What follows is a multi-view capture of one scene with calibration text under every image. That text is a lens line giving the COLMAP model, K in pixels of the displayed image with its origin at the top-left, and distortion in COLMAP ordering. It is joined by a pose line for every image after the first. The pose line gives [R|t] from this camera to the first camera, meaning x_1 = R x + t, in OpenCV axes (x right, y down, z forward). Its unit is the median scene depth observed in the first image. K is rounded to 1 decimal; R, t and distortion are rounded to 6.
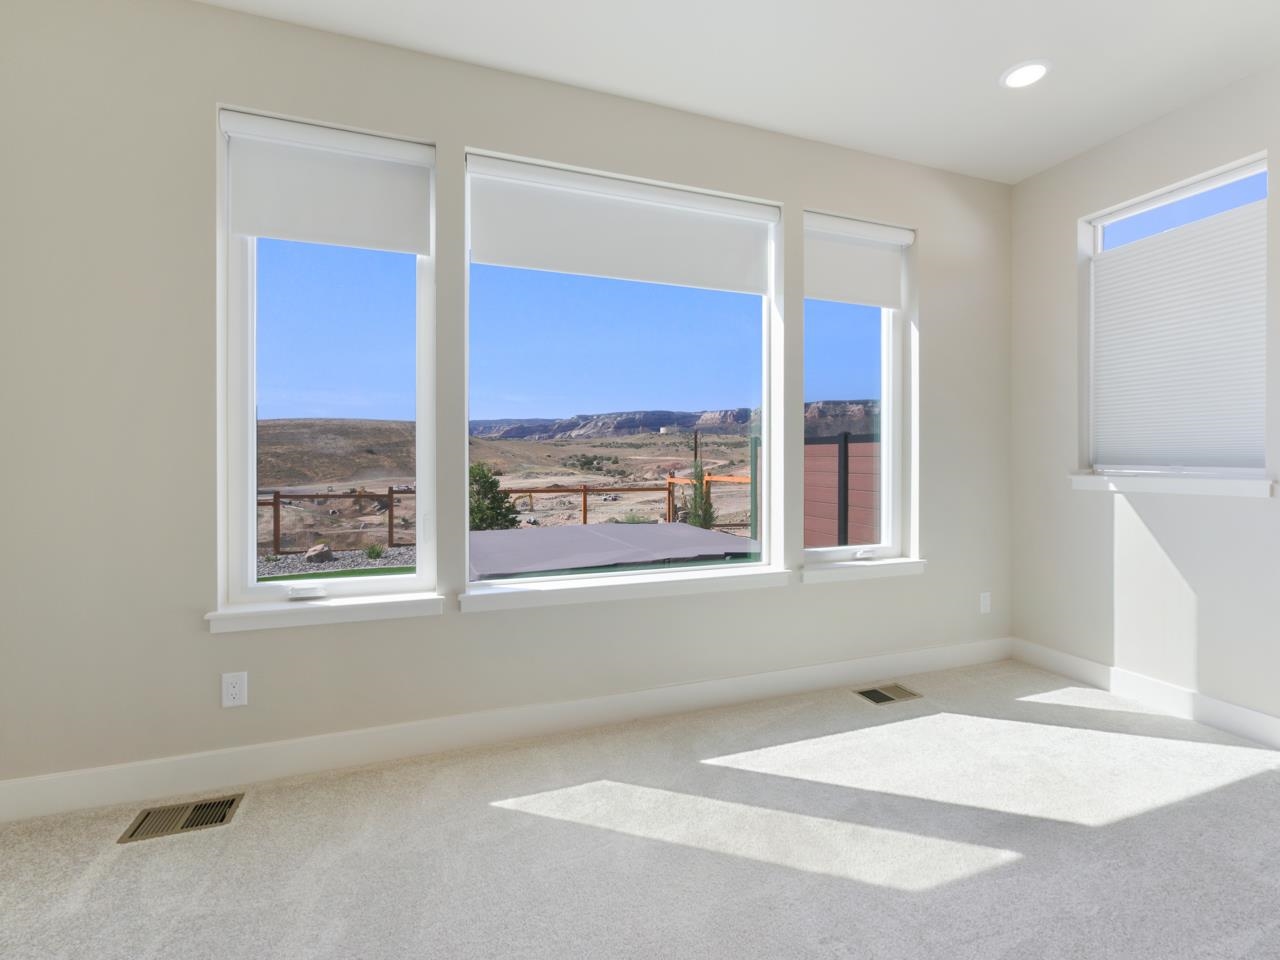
lens RADIAL K [[574.2, 0, 636.5], [0, 574.2, 458.6], [0, 0, 1]] dist [-0.002171, -0.000586]
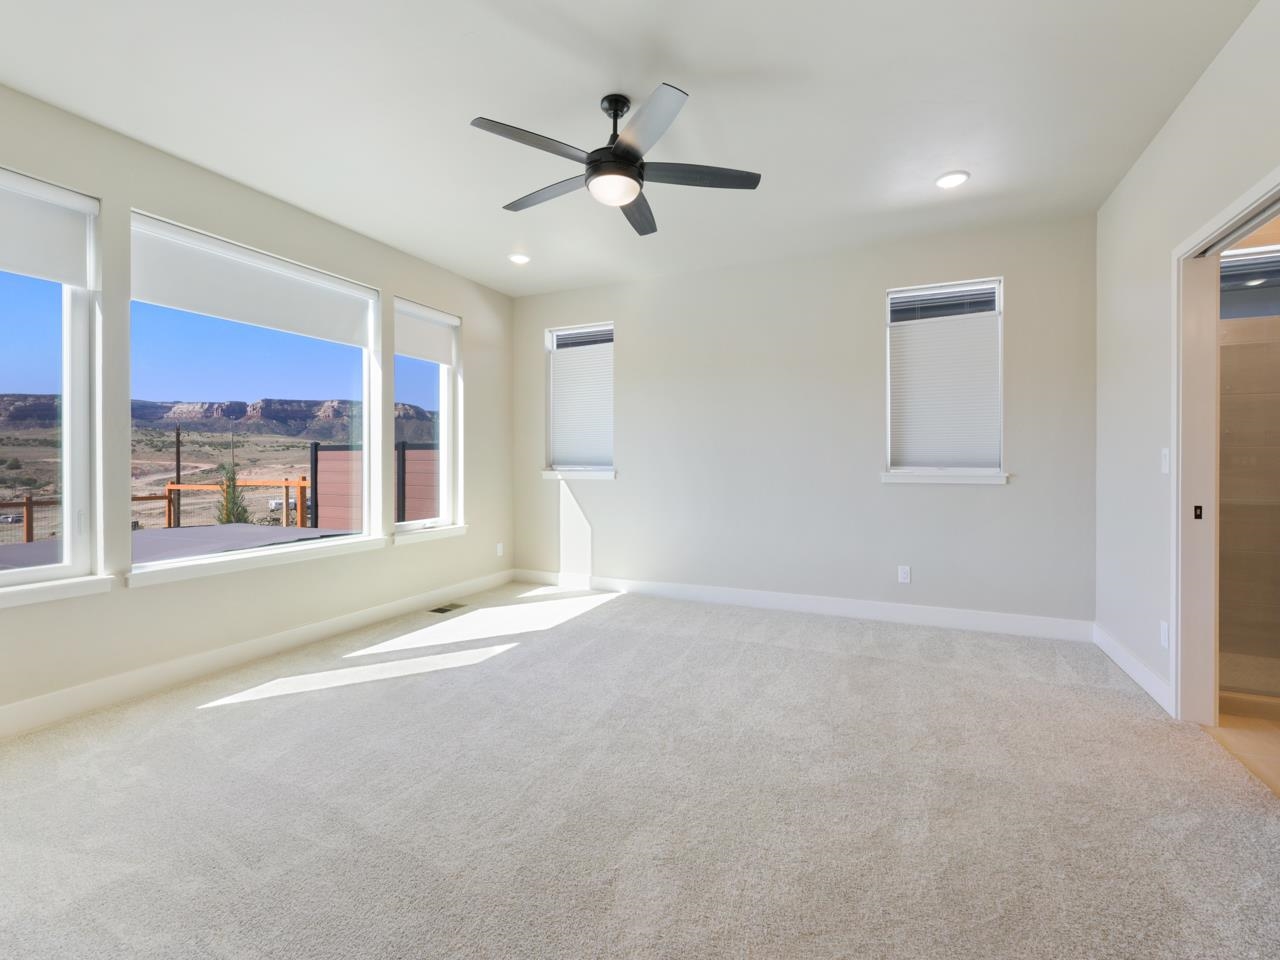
lens RADIAL K [[574.2, 0, 643.5], [0, 574.2, 467.6], [0, 0, 1]] dist [-0.002171, -0.000586]
pose [[0.694497, -0.007461, 0.719457, -0.305047], [0.000100, 0.999947, 0.010273, -0.000497], [-0.719496, -0.007062, 0.694461, -0.462875]]
